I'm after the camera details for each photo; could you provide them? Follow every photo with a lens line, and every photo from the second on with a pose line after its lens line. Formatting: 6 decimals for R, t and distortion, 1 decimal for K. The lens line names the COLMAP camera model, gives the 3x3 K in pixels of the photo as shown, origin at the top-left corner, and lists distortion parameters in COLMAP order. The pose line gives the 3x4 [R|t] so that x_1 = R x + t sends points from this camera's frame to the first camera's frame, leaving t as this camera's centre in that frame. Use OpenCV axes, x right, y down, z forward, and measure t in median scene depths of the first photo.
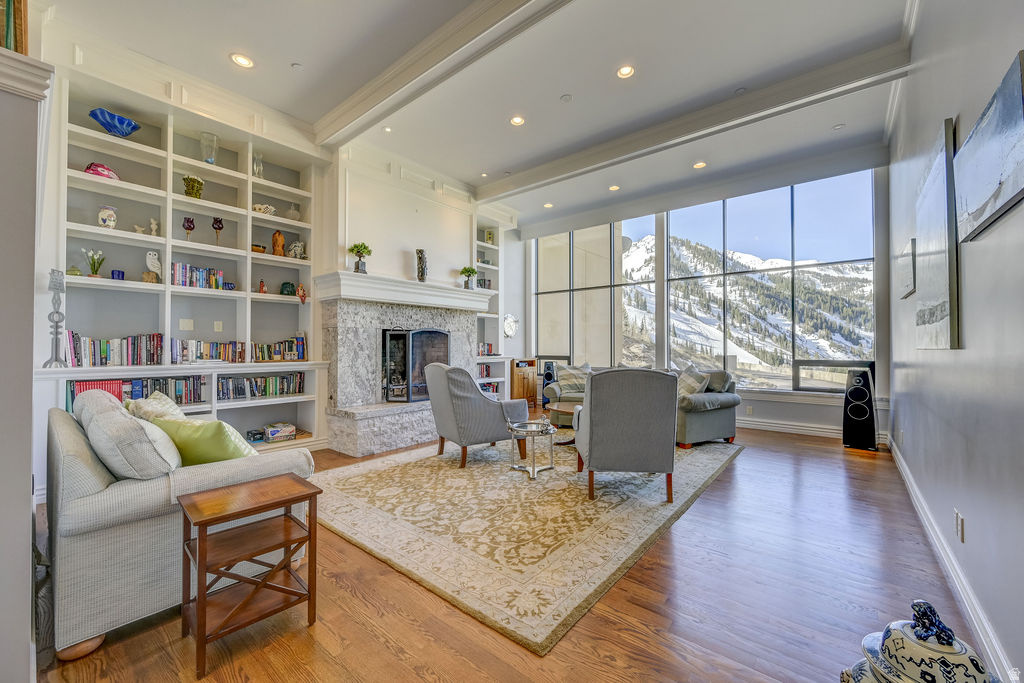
lens RADIAL K [[399.9, 0, 514.8], [0, 399.9, 341.0], [0, 0, 1]] dist [-0.002015, -0.000125]
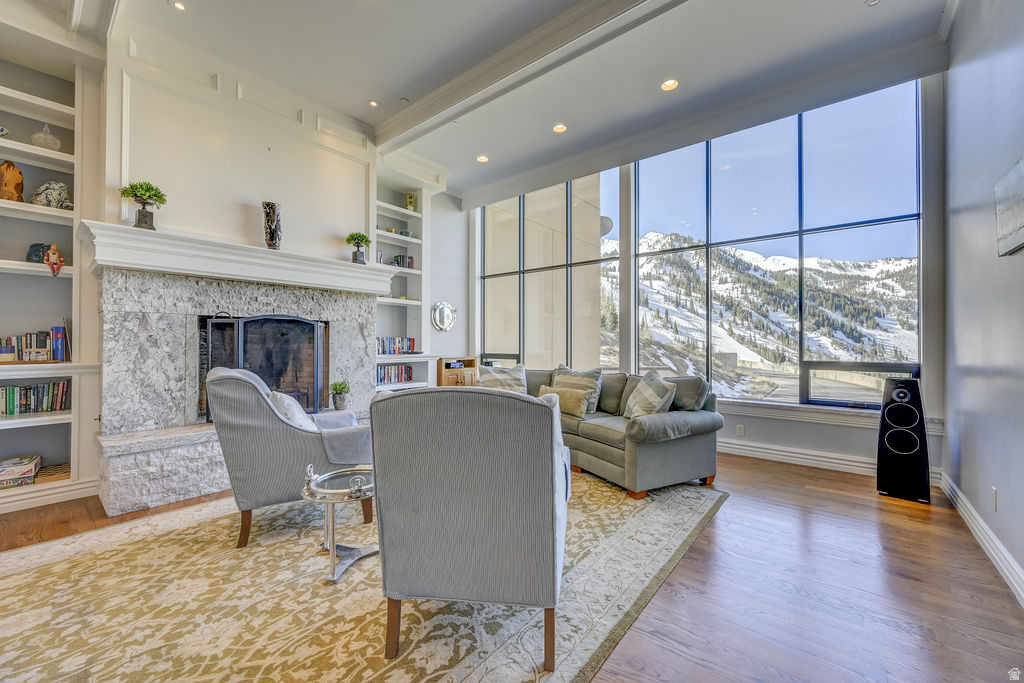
lens RADIAL K [[401.1, 0, 518.1], [0, 401.1, 339.2], [0, 0, 1]] dist [-0.001742, 0.000106]
pose [[0.999991, 0.001568, 0.003842, 0.207698], [-0.001579, 0.999995, 0.002747, 0.007836], [-0.003838, -0.002753, 0.999989, 0.314620]]
